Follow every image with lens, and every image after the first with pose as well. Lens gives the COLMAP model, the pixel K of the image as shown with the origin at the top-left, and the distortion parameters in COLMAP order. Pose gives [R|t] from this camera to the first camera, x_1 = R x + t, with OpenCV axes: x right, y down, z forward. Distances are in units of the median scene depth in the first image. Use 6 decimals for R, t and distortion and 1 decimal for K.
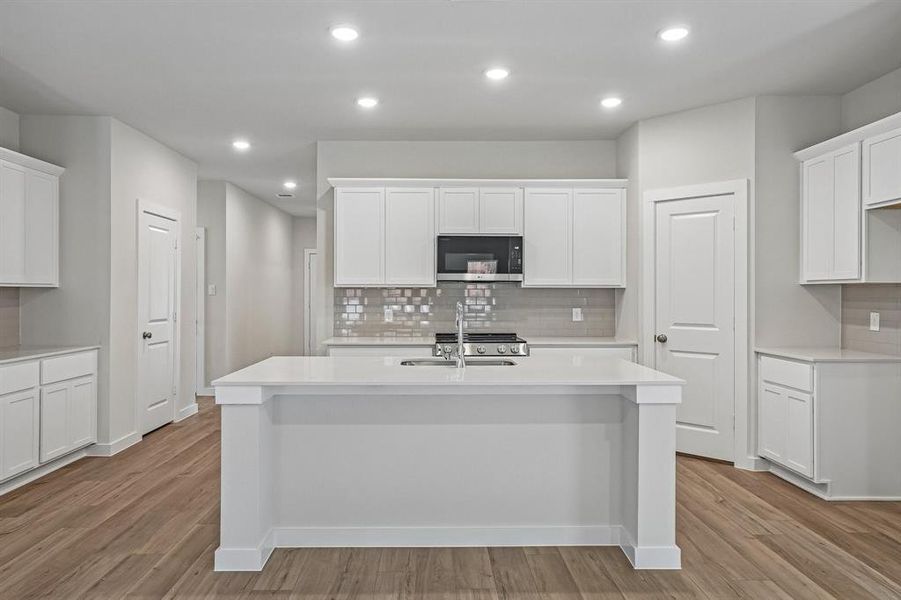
lens RADIAL K [[610.1, 0, 438.9], [0, 610.1, 291.9], [0, 0, 1]] dist [0.007515, 0.004933]
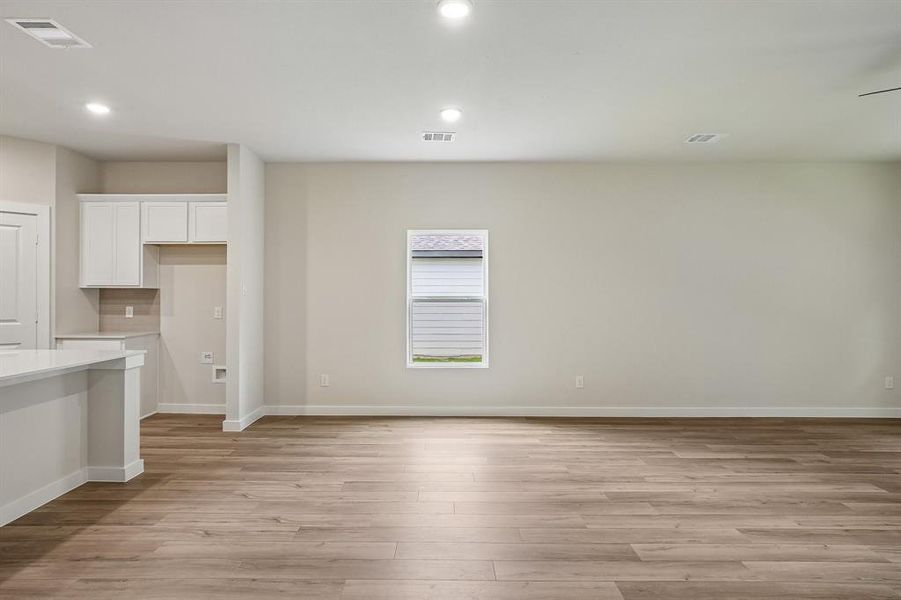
lens RADIAL K [[518.3, 0, 442.5], [0, 518.3, 299.2], [0, 0, 1]] dist [-0.036572, 0.028759]
pose [[0.019518, -0.006170, 0.999790, -0.534260], [-0.005914, 0.999963, 0.006287, 0.001424], [-0.999792, -0.006036, 0.019480, 0.131555]]
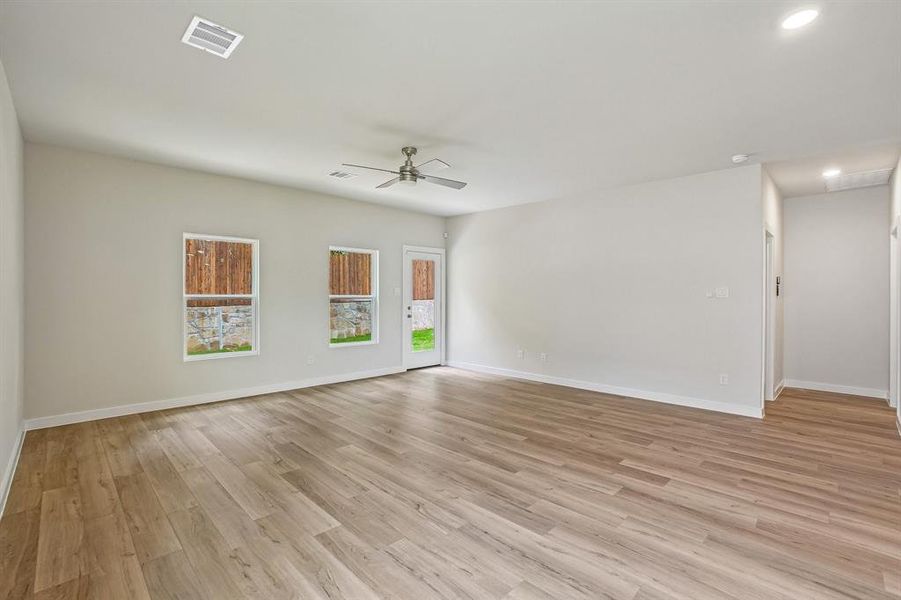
lens RADIAL K [[408.6, 0, 440.6], [0, 408.6, 294.3], [0, 0, 1]] dist [-0.058531, 0.021381]
pose [[-0.729582, -0.006990, -0.683858, 0.566402], [-0.002200, 0.999967, -0.007874, 0.002218], [0.683890, -0.004240, -0.729573, 0.173887]]
